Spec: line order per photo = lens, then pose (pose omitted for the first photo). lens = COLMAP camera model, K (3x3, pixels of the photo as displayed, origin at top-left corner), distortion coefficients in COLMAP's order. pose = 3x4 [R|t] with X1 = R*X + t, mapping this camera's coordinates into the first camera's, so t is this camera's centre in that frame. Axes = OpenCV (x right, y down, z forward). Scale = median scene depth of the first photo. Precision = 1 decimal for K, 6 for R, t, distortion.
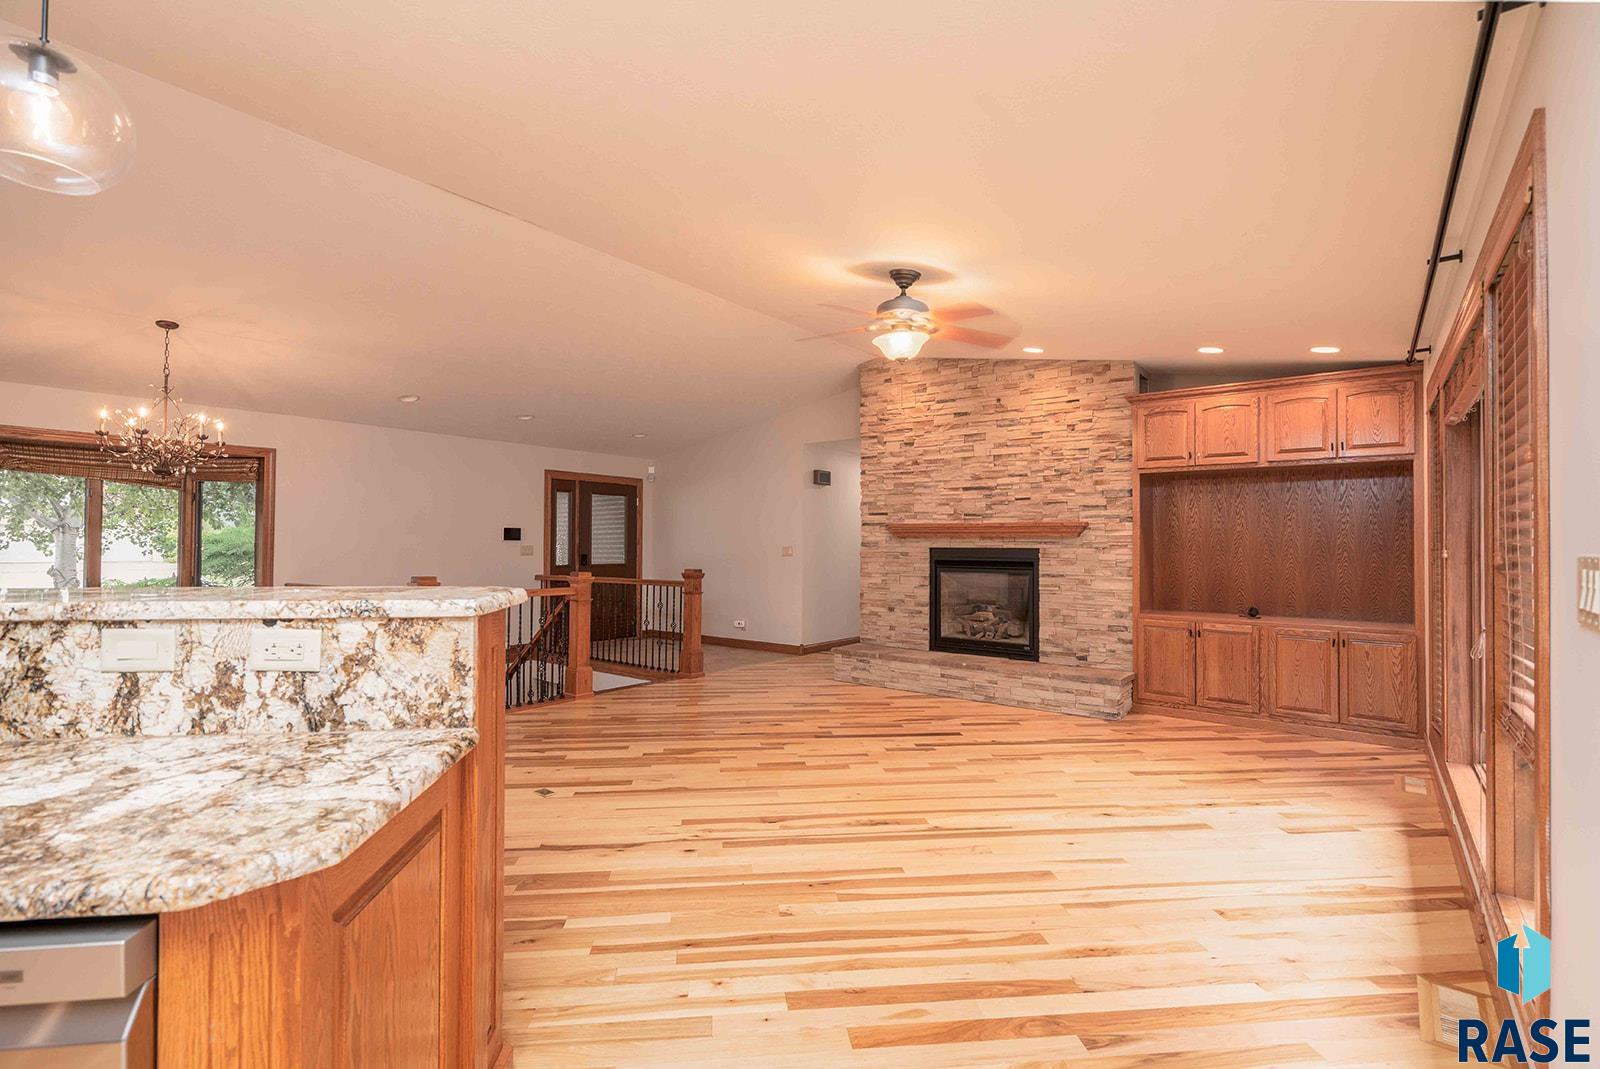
lens RADIAL K [[730.7, 0, 802.2], [0, 730.7, 532.6], [0, 0, 1]] dist [-0.002689, 0.001745]
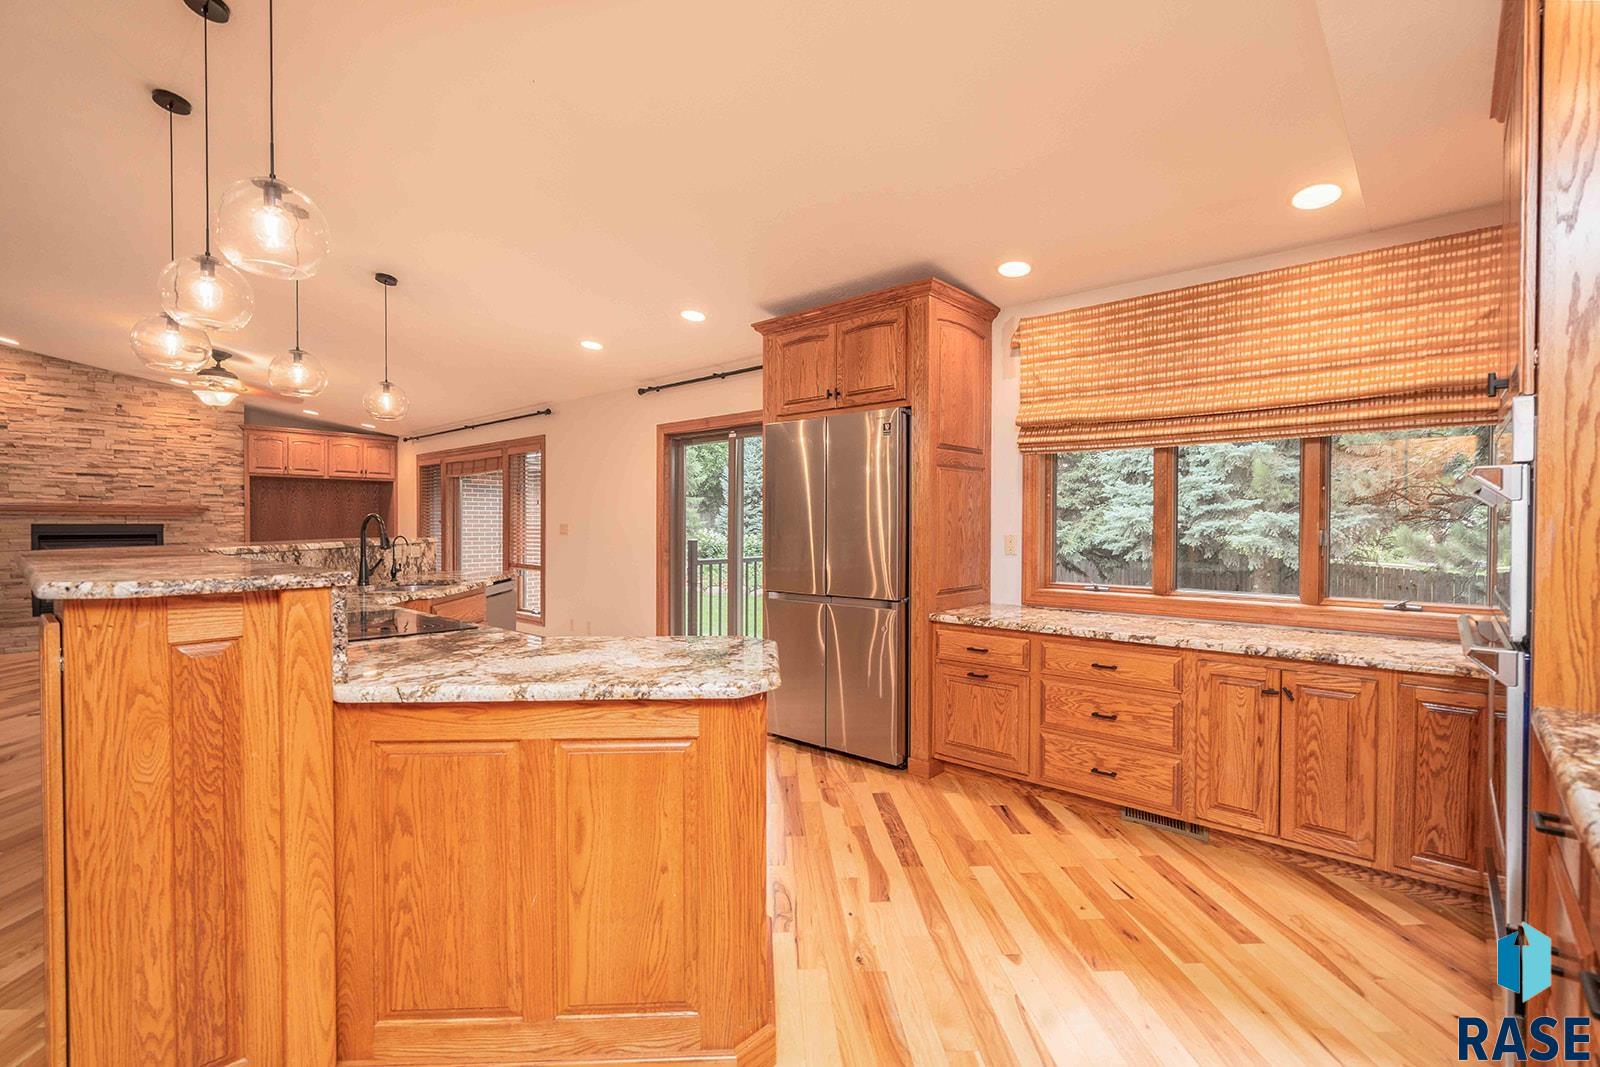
lens RADIAL K [[730.7, 0, 792.6], [0, 730.7, 532.7], [0, 0, 1]] dist [-0.002689, 0.001745]
pose [[0.080630, -0.018692, 0.996569, -0.913891], [-0.017124, 0.999651, 0.020135, -0.009395], [-0.996597, -0.018689, 0.080282, -0.260184]]
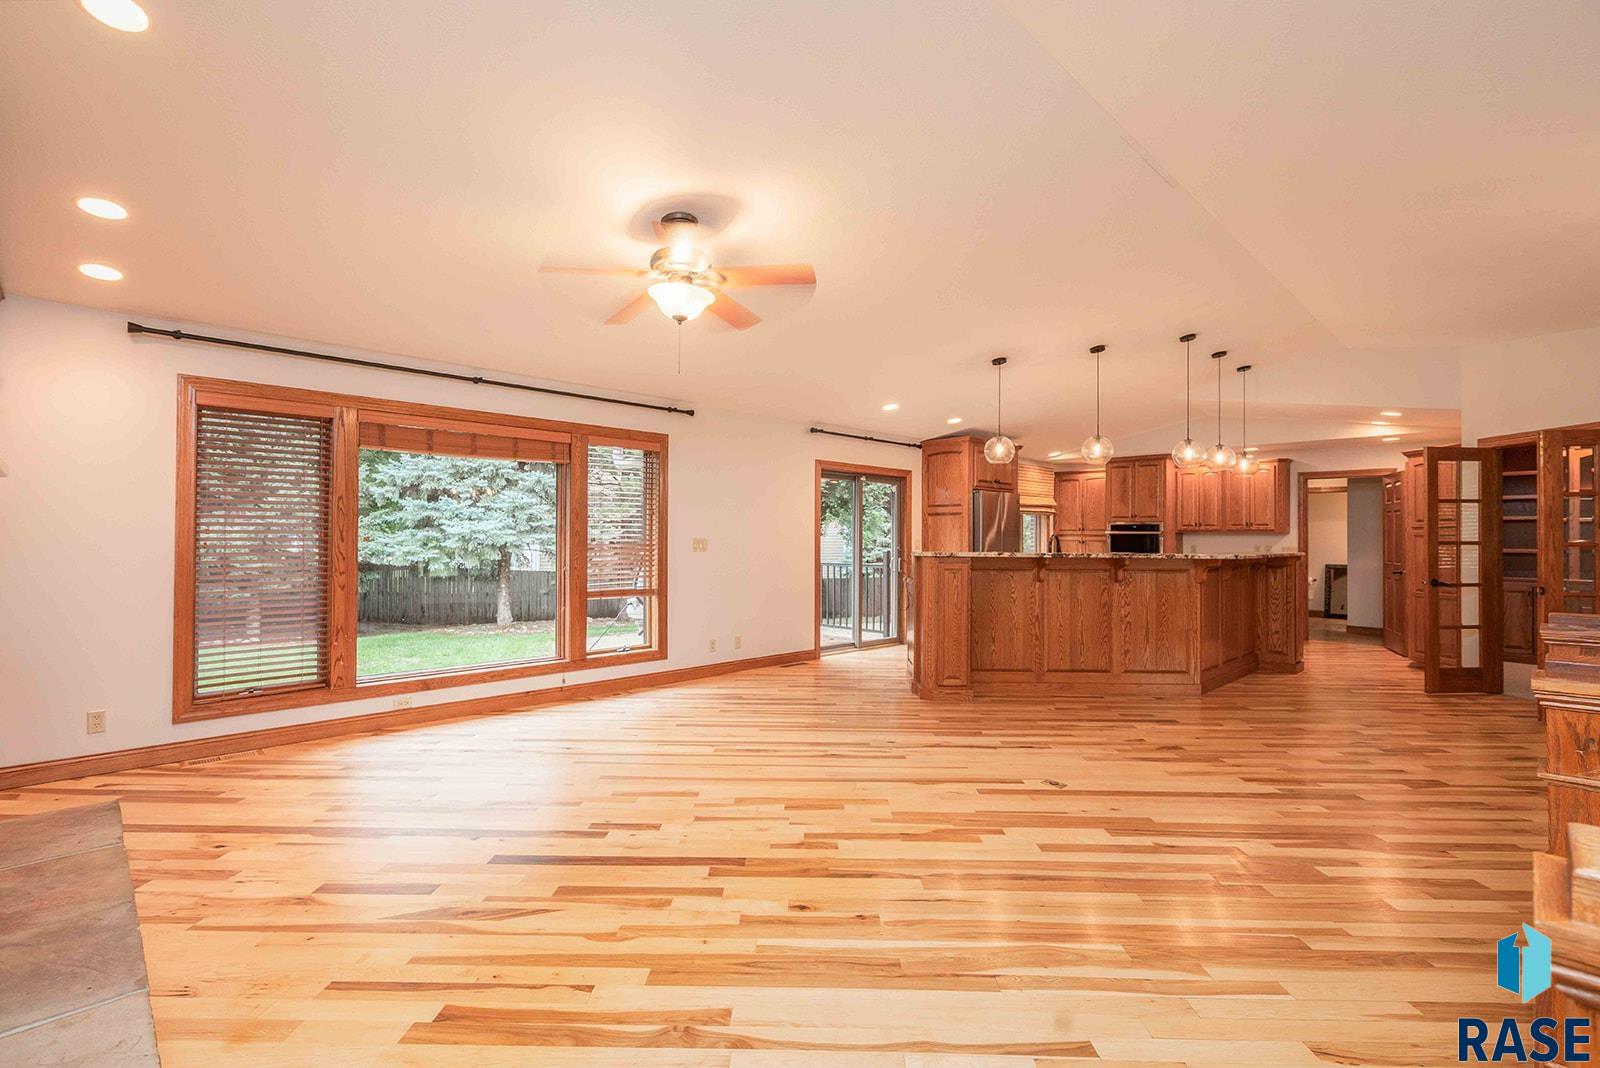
lens RADIAL K [[730.7, 0, 799.8], [0, 730.7, 531.8], [0, 0, 1]] dist [-0.002689, 0.001745]
pose [[-0.990849, -0.009793, 0.134622, -0.080284], [-0.013227, 0.999609, -0.024645, 0.021238], [-0.134328, -0.026200, -0.990591, 1.228413]]
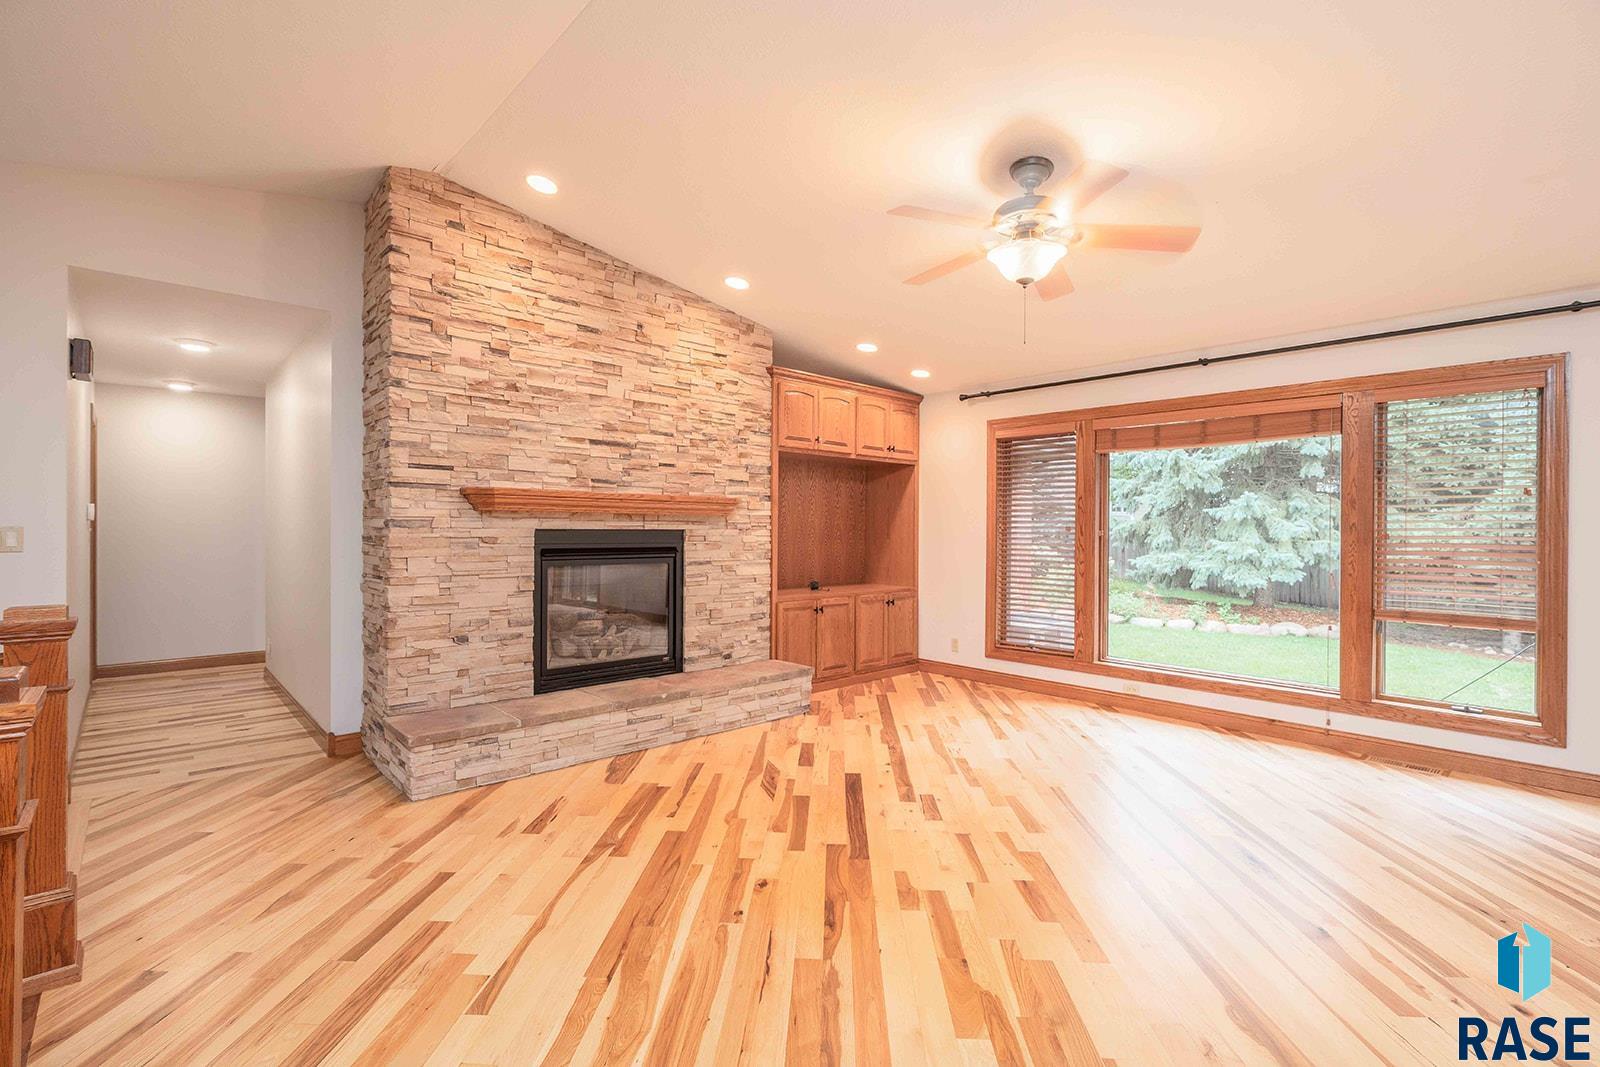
lens RADIAL K [[730.7, 0, 792.2], [0, 730.7, 527.2], [0, 0, 1]] dist [-0.002689, 0.001745]
pose [[0.170024, -0.002966, 0.985435, -0.434959], [-0.021818, 0.999739, 0.006773, 0.010966], [-0.985198, -0.022652, 0.169915, 0.744516]]
